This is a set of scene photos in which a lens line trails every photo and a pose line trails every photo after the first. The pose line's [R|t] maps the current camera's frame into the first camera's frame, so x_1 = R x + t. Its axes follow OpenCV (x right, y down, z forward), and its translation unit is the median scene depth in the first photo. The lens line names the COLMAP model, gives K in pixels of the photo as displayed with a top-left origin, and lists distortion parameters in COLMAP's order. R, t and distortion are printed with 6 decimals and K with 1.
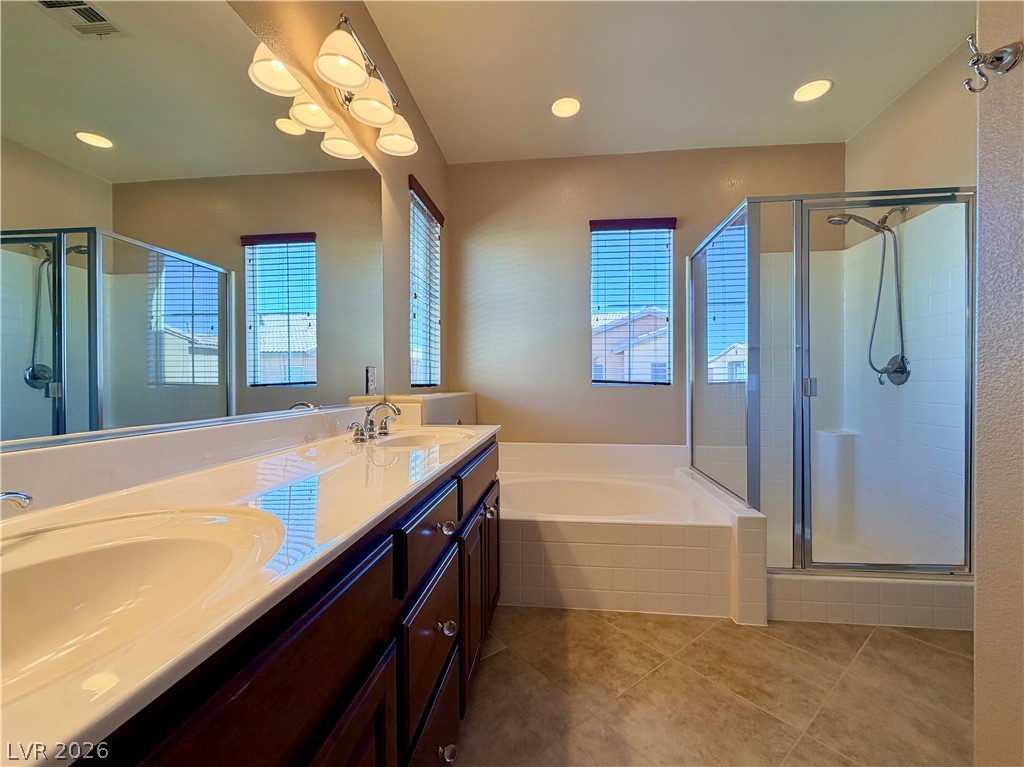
lens RADIAL K [[419.7, 0, 511.4], [0, 419.7, 385.4], [0, 0, 1]] dist [-0.000436, 0.000065]
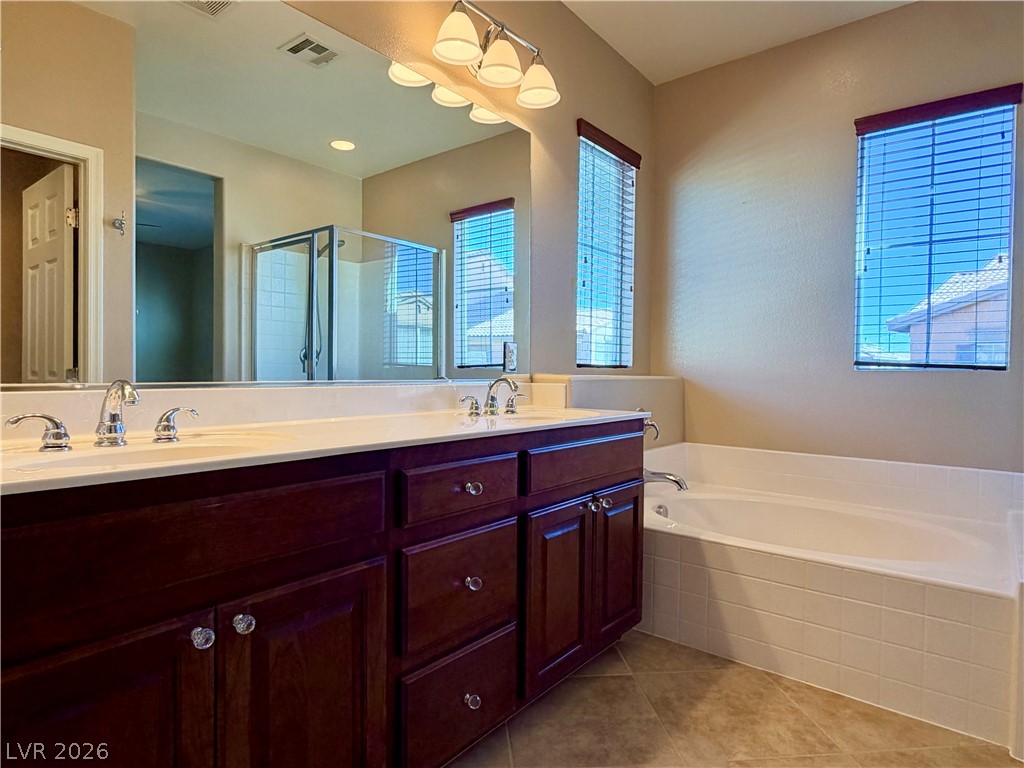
lens RADIAL K [[570.1, 0, 512.0], [0, 570.1, 384.0], [0, 0, 1]] dist [-0.000582, -0.000307]
pose [[0.845686, 0.025695, -0.533062, 0.223445], [-0.018564, 0.999652, 0.018735, 0.016413], [0.533358, -0.005948, 0.845869, -0.050944]]
